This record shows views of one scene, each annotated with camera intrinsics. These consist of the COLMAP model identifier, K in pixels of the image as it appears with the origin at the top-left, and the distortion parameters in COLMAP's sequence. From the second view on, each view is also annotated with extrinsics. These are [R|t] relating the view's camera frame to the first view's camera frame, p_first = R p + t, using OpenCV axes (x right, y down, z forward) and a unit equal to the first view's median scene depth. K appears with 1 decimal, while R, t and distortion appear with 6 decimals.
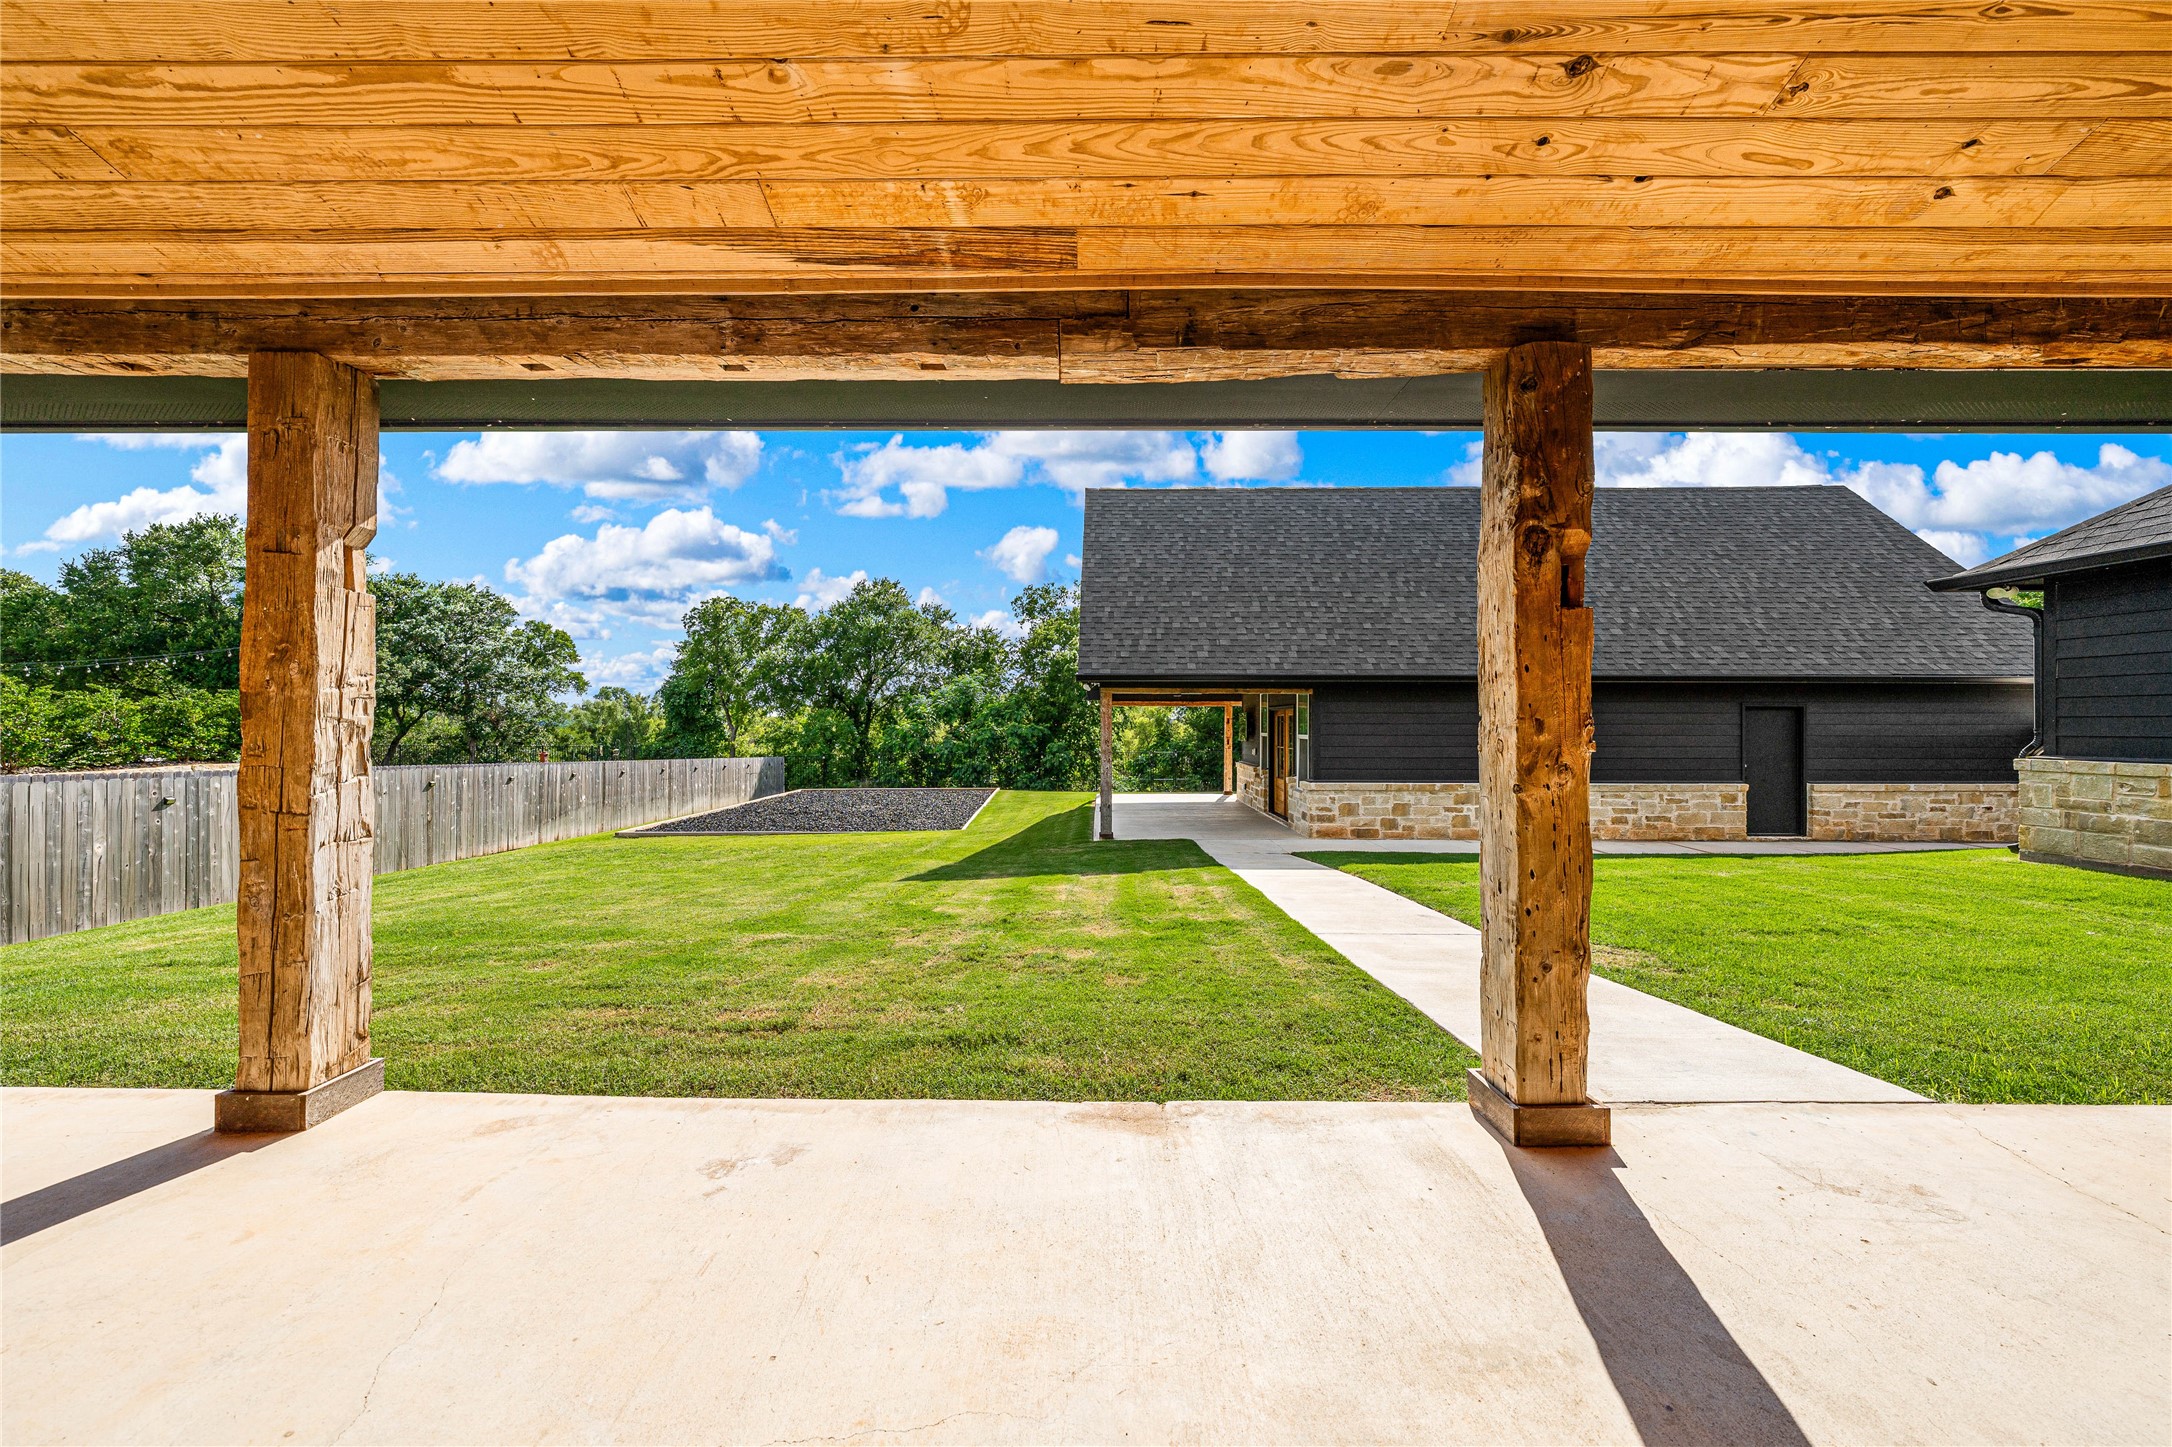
lens RADIAL K [[750.4, 0, 1074.4], [0, 750.4, 717.3], [0, 0, 1]] dist [-0.000405, 0.000015]
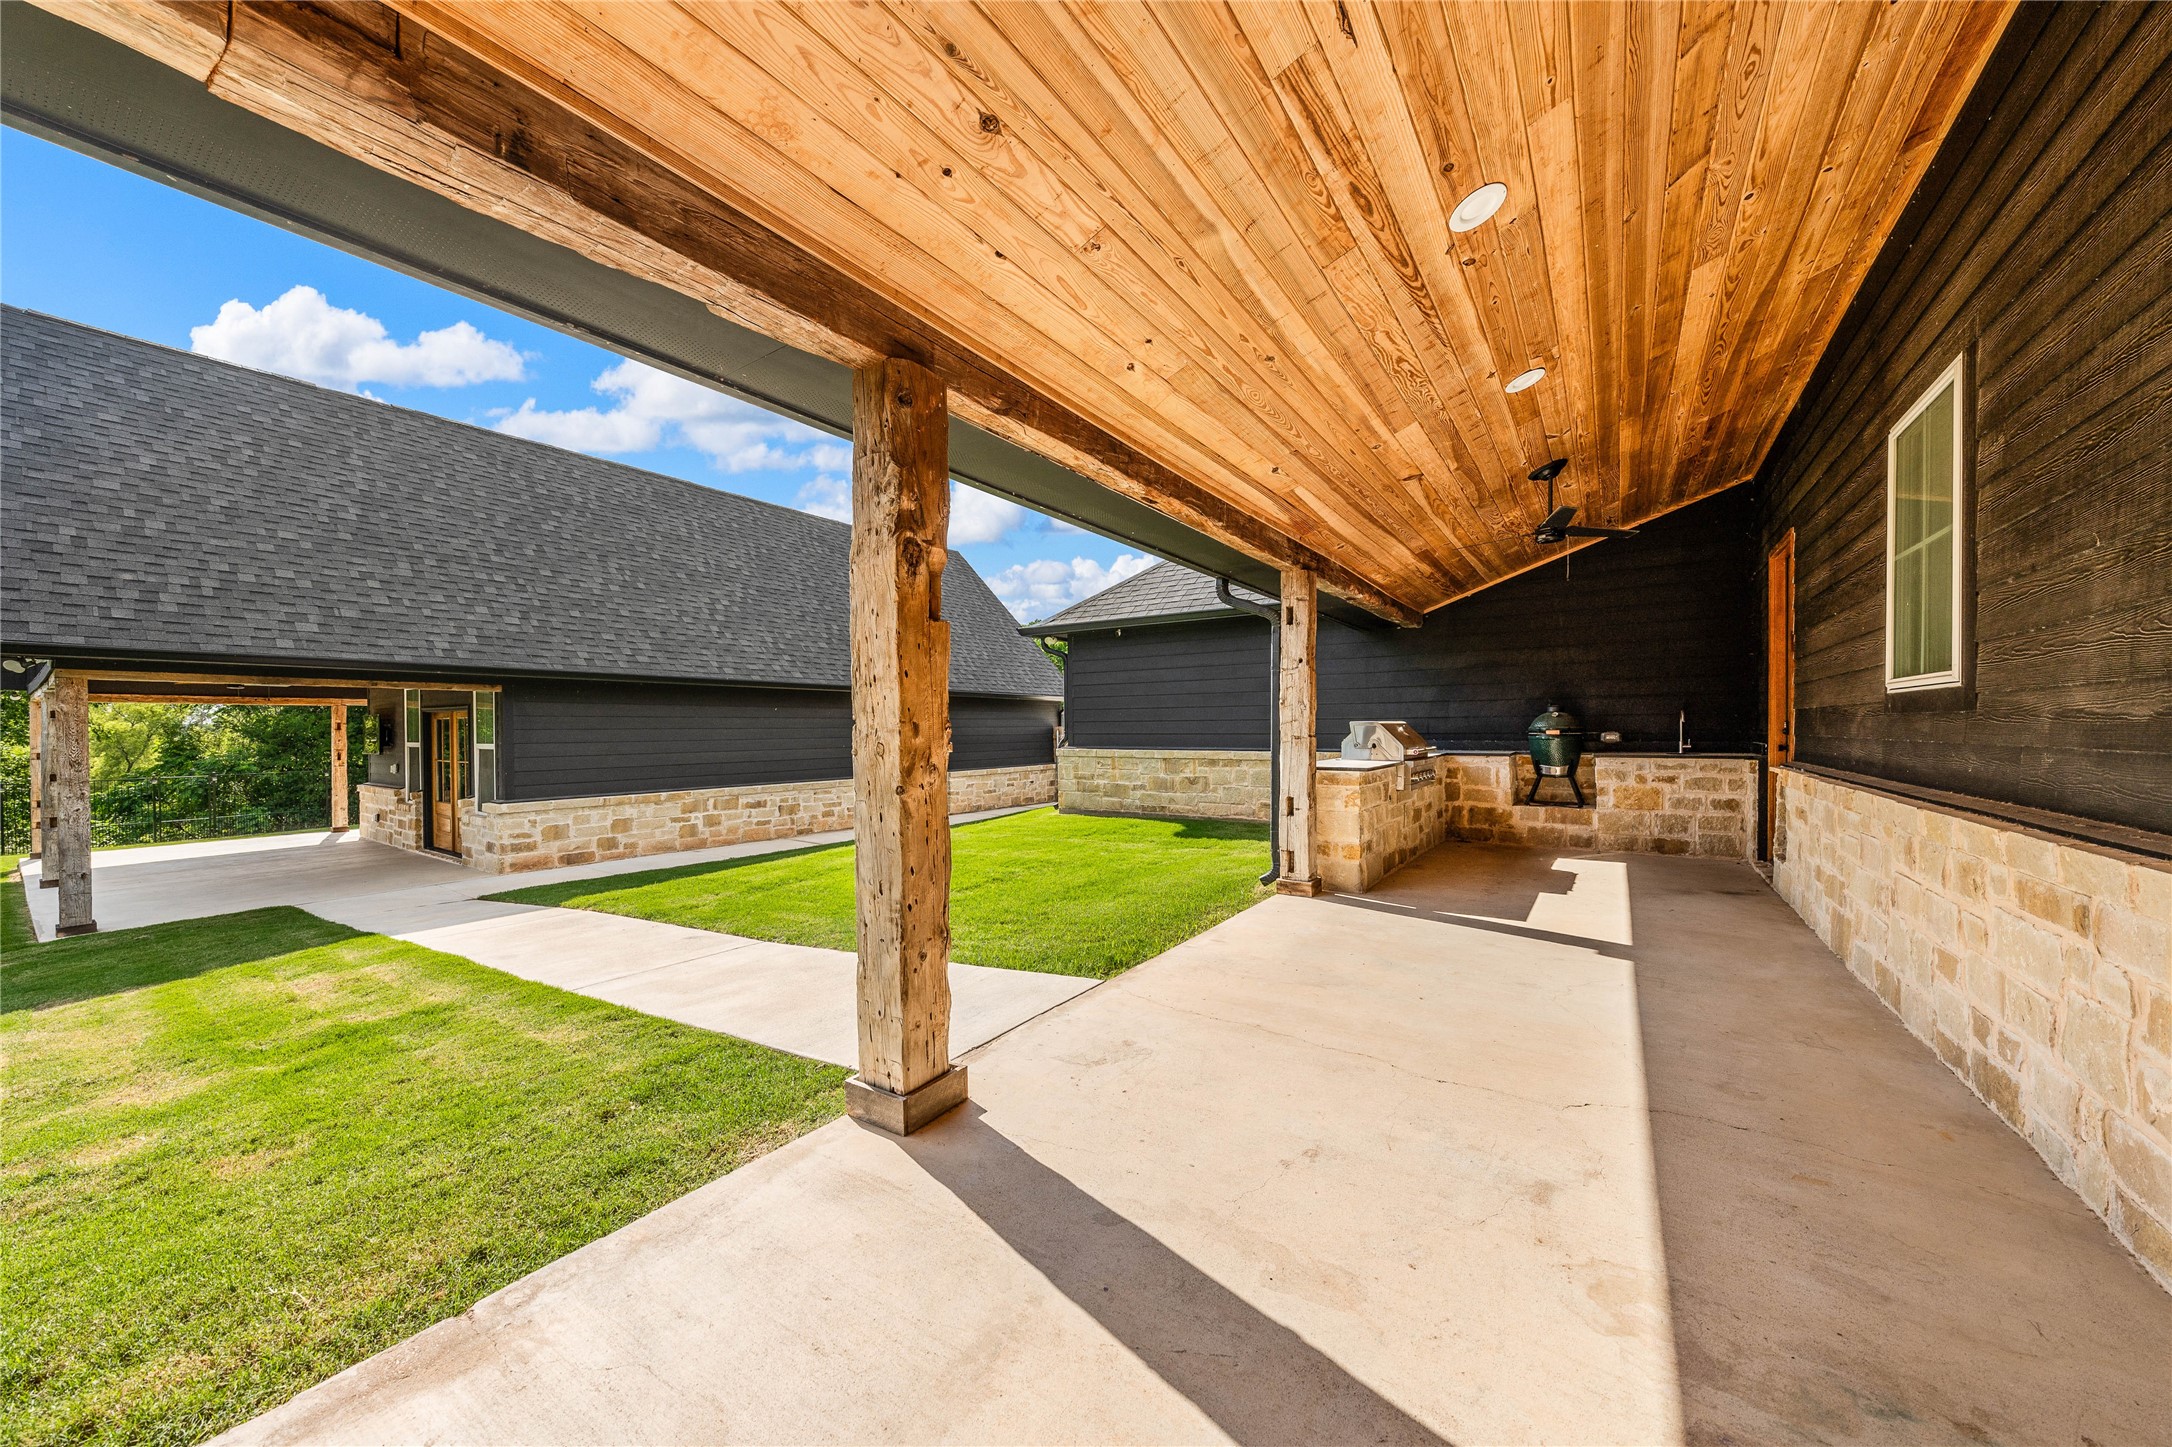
lens RADIAL K [[778.8, 0, 1081.9], [0, 778.8, 731.1], [0, 0, 1]] dist [0.001044, -0.000190]
pose [[0.551931, -0.008878, 0.833843, -0.143481], [-0.001010, 0.999935, 0.011314, 0.001418], [-0.833889, -0.007087, 0.551886, 0.179314]]
